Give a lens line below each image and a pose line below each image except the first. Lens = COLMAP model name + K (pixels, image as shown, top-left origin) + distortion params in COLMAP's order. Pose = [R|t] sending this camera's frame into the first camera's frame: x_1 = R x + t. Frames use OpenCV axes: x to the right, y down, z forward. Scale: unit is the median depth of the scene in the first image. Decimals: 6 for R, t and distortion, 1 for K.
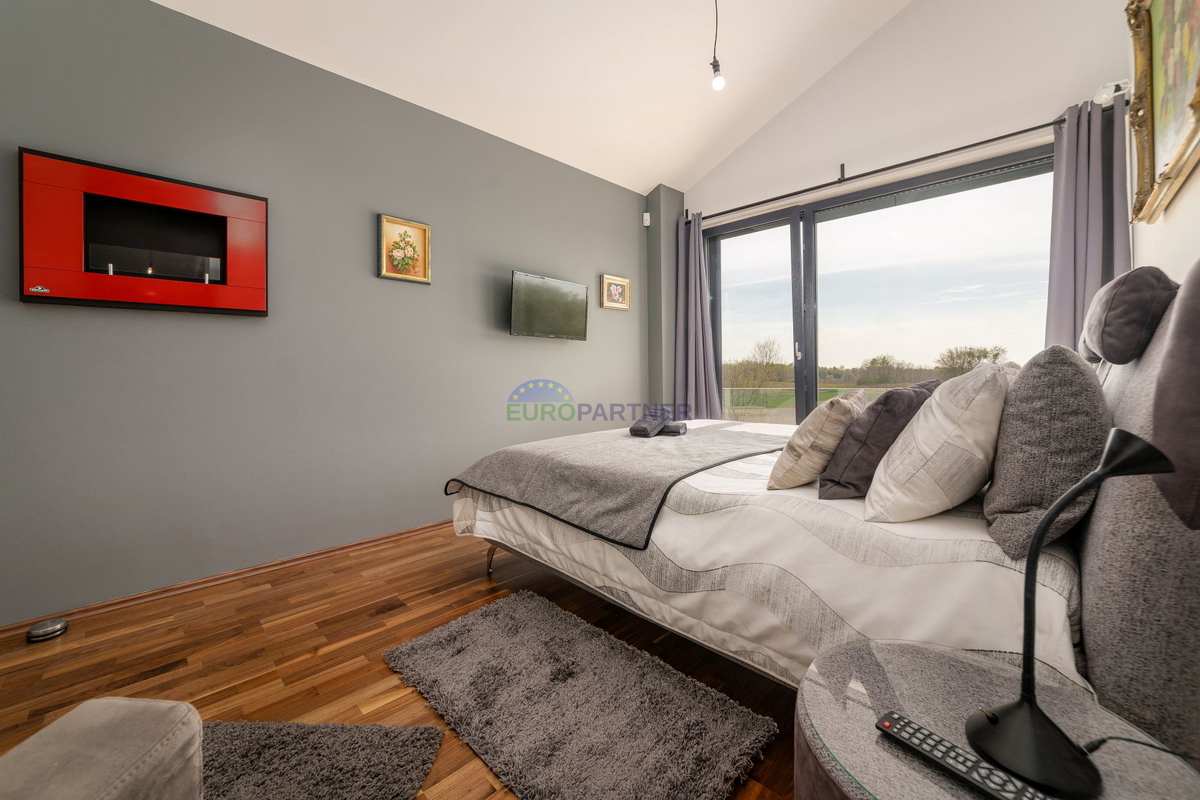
lens RADIAL K [[462.8, 0, 599.4], [0, 462.8, 373.8], [0, 0, 1]] dist [-0.009106, -0.000009]
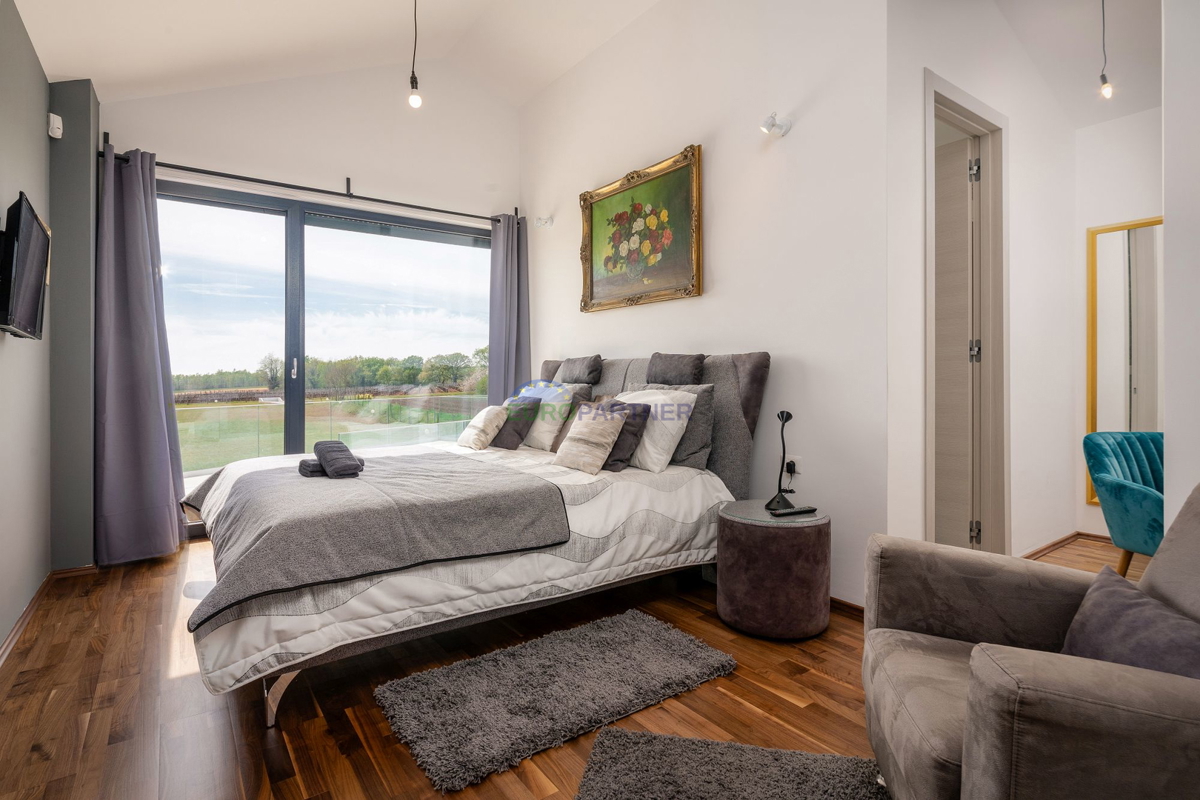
lens RADIAL K [[596.5, 0, 599.2], [0, 596.5, 376.0], [0, 0, 1]] dist [0.000665, 0.000157]
pose [[0.150591, 0.006286, 0.988576, -1.301097], [0.005092, 0.999962, -0.007134, -0.047766], [-0.988583, 0.006108, 0.150554, 0.583664]]
